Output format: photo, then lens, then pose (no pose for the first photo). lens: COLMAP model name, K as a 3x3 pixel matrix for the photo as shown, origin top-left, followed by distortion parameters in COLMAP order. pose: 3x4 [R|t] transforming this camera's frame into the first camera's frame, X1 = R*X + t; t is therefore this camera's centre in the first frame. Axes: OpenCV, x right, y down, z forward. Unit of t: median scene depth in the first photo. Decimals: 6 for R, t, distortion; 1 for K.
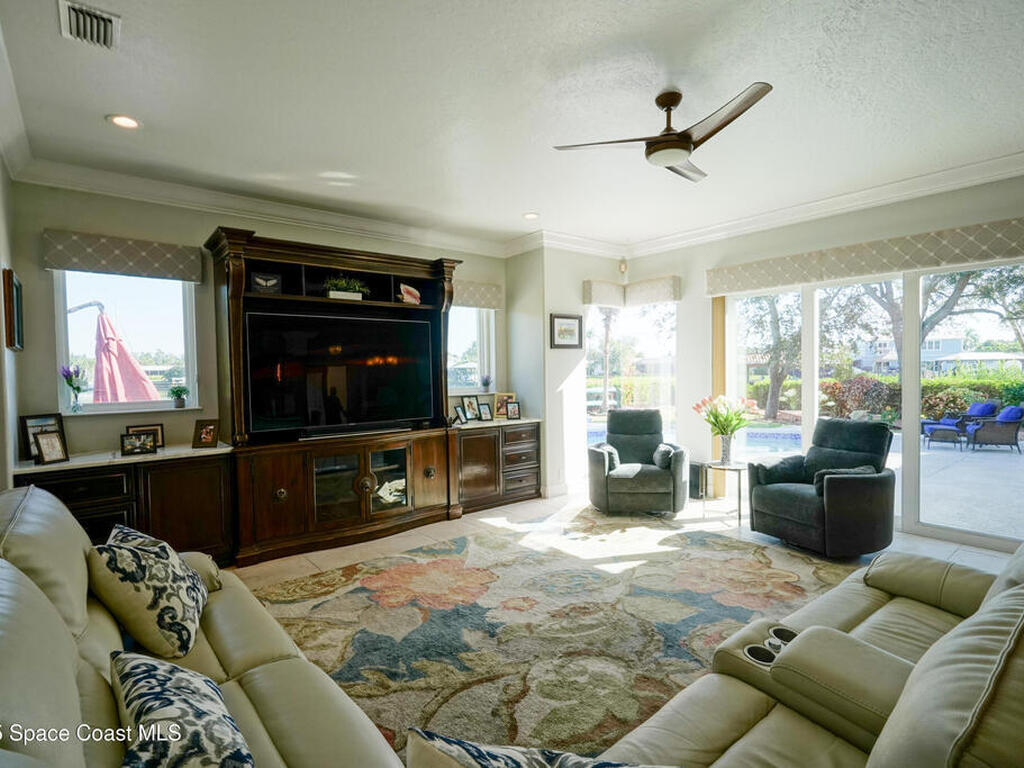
lens RADIAL K [[521.7, 0, 510.3], [0, 521.7, 380.5], [0, 0, 1]] dist [-0.020519, 0.000157]
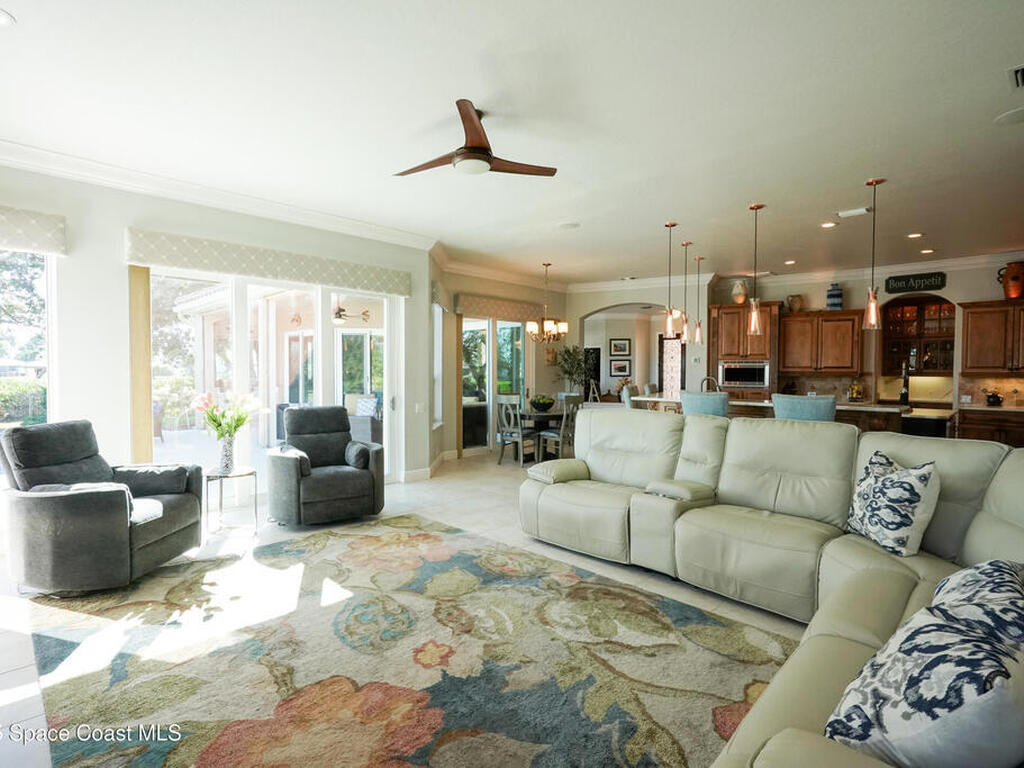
lens RADIAL K [[521.7, 0, 510.1], [0, 521.7, 388.1], [0, 0, 1]] dist [-0.020519, 0.000157]
pose [[-0.116605, -0.018736, 0.993002, -0.623089], [0.016186, 0.999653, 0.020762, 0.018326], [-0.993046, 0.018493, -0.116261, 0.804312]]
